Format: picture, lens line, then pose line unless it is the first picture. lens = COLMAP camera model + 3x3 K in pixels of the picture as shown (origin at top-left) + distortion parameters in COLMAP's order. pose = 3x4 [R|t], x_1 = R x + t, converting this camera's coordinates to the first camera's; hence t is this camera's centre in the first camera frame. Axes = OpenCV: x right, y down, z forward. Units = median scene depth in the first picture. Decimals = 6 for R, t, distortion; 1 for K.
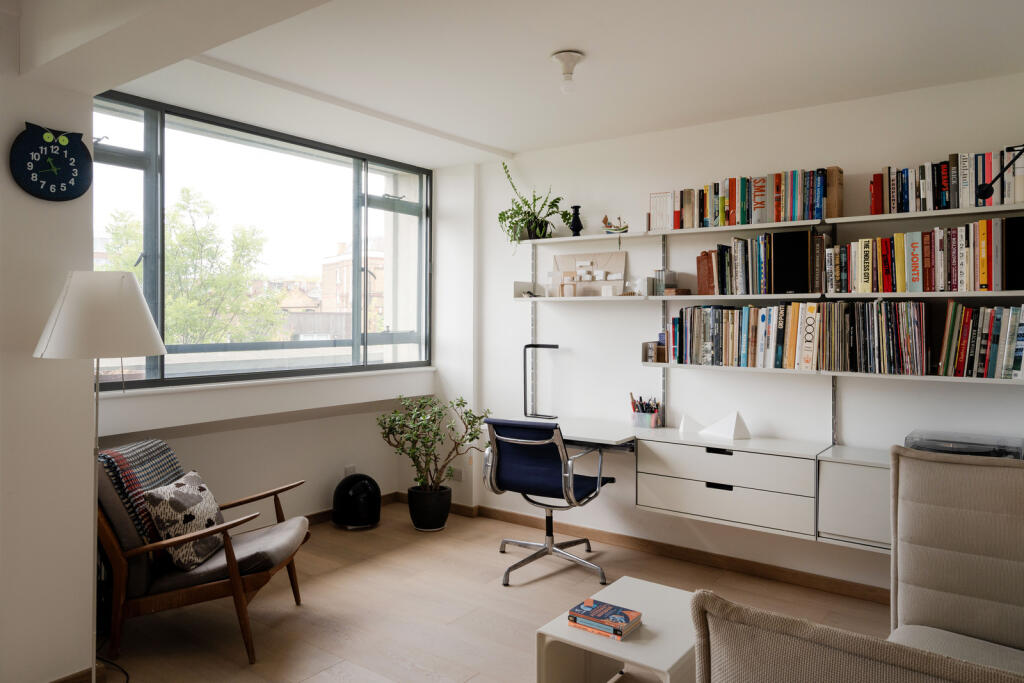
lens RADIAL K [[684.3, 0, 512.1], [0, 684.3, 336.0], [0, 0, 1]] dist [0.007614, 0.002771]
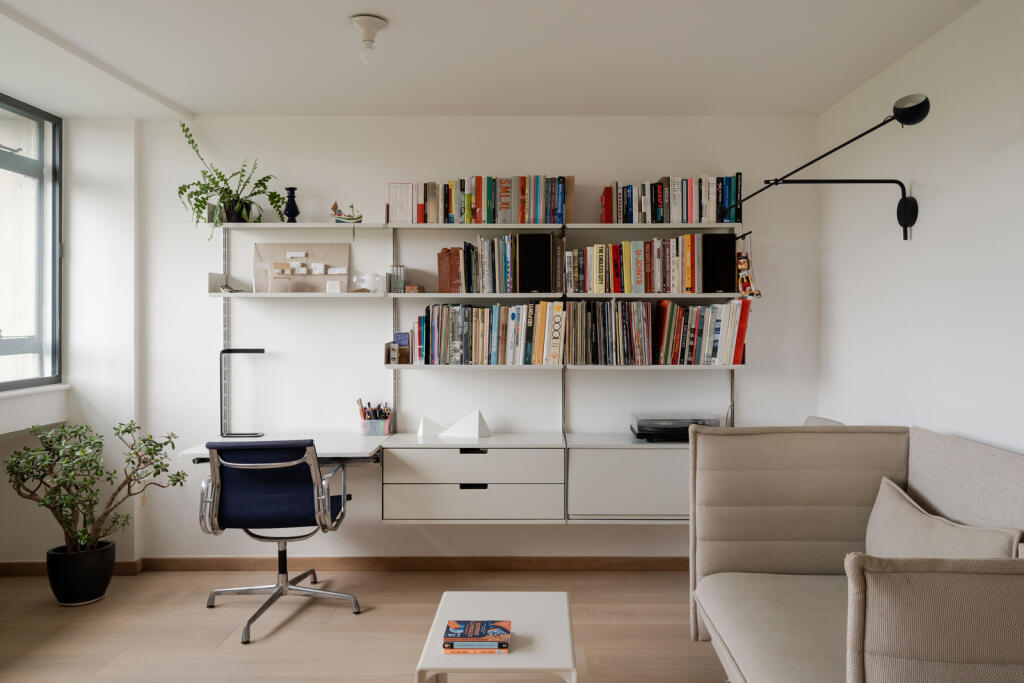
lens RADIAL K [[740.4, 0, 512.7], [0, 740.4, 337.7], [0, 0, 1]] dist [0.027580, -0.011662]
pose [[0.821685, -0.020897, 0.569559, -0.268503], [0.019594, 0.999773, 0.008414, -0.003396], [-0.569605, 0.004247, 0.821907, 0.089082]]
